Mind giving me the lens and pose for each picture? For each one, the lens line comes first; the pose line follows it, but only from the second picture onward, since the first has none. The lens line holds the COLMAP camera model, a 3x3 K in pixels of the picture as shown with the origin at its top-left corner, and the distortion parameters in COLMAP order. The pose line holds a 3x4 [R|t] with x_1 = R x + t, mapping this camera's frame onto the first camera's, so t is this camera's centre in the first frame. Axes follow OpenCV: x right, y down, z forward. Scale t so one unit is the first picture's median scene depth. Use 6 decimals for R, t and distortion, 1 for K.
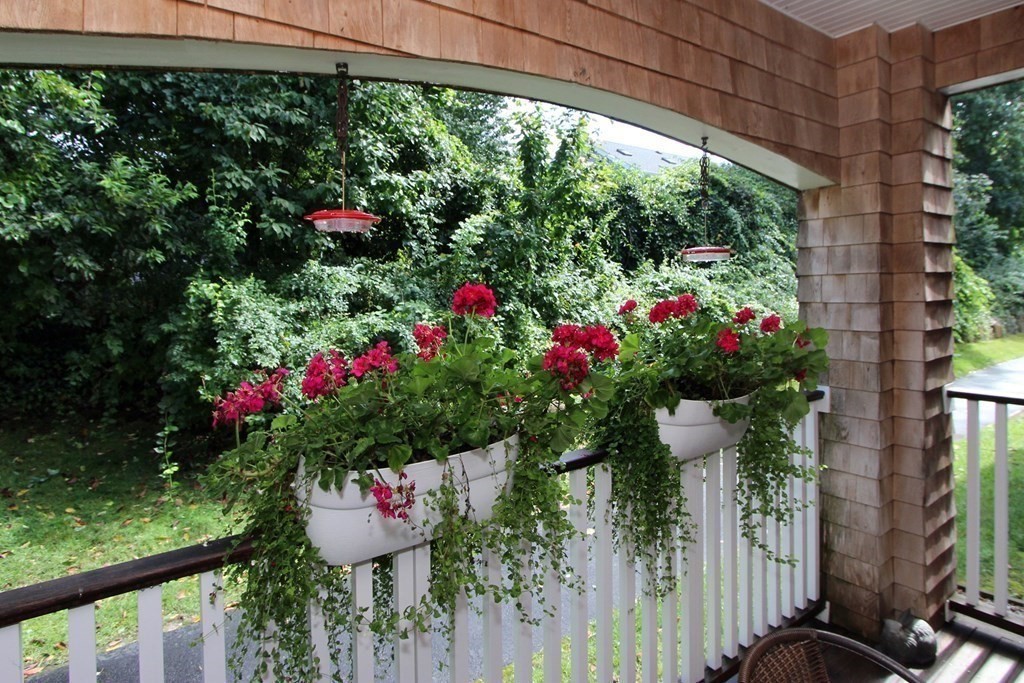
lens RADIAL K [[593.4, 0, 560.5], [0, 593.4, 291.4], [0, 0, 1]] dist [-0.008213, -0.003472]
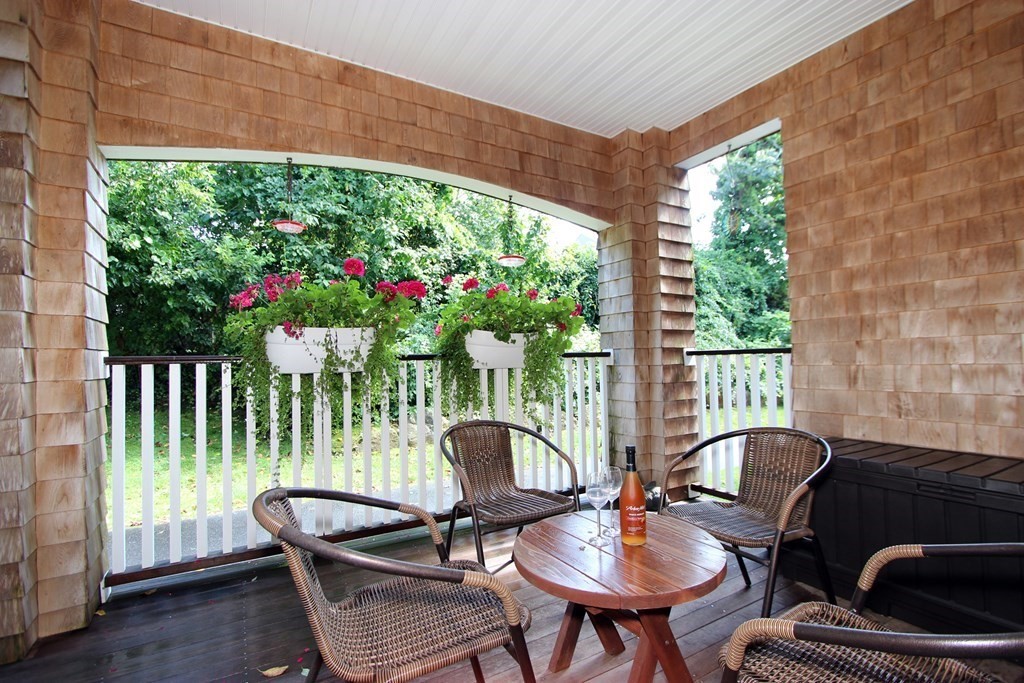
lens RADIAL K [[493.9, 0, 534.8], [0, 493.9, 355.2], [0, 0, 1]] dist [-0.004625, 0.000147]
pose [[0.993549, 0.001595, -0.113391, 0.207115], [-0.003898, 0.999790, -0.020094, 0.108372], [0.113335, 0.020406, 0.993347, -0.201437]]
